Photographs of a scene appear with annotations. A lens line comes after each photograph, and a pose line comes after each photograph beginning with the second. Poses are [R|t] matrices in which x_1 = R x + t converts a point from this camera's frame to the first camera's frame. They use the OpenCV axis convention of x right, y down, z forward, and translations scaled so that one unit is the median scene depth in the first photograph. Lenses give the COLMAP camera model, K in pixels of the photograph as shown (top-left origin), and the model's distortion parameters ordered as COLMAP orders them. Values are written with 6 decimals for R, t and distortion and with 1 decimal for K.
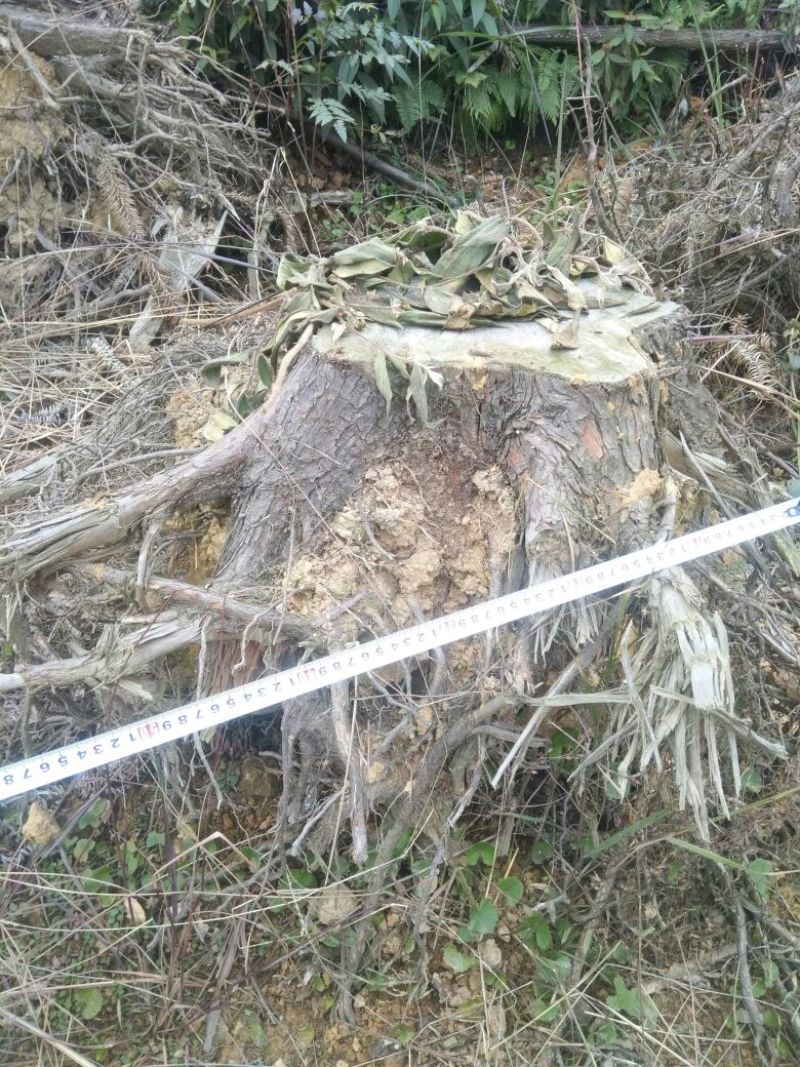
lens RADIAL K [[798.3, 0, 400.1], [0, 798.3, 501.8], [0, 0, 1]] dist [0.075551, -0.082515]
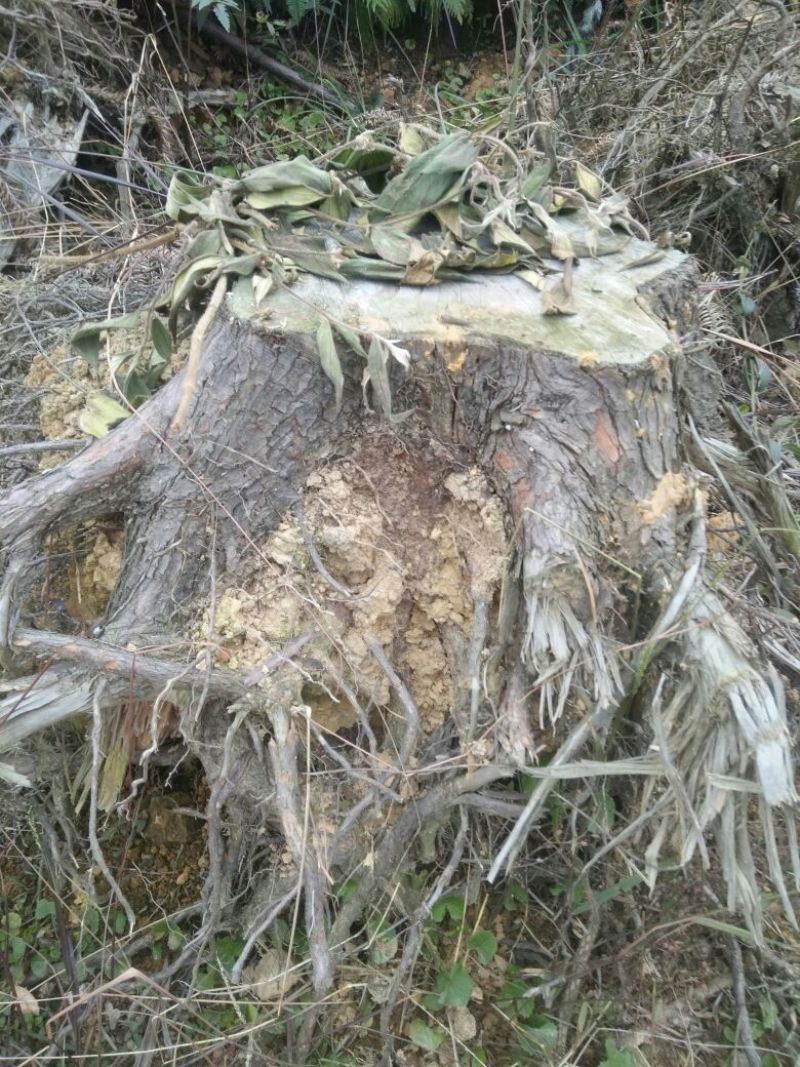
lens RADIAL K [[798.3, 0, 400.1], [0, 798.3, 501.8], [0, 0, 1]] dist [0.075551, -0.082515]
pose [[0.990158, -0.031936, 0.136262, -0.058171], [0.018528, 0.994959, 0.098554, -0.085316], [-0.138723, -0.095059, 0.985758, 0.225598]]
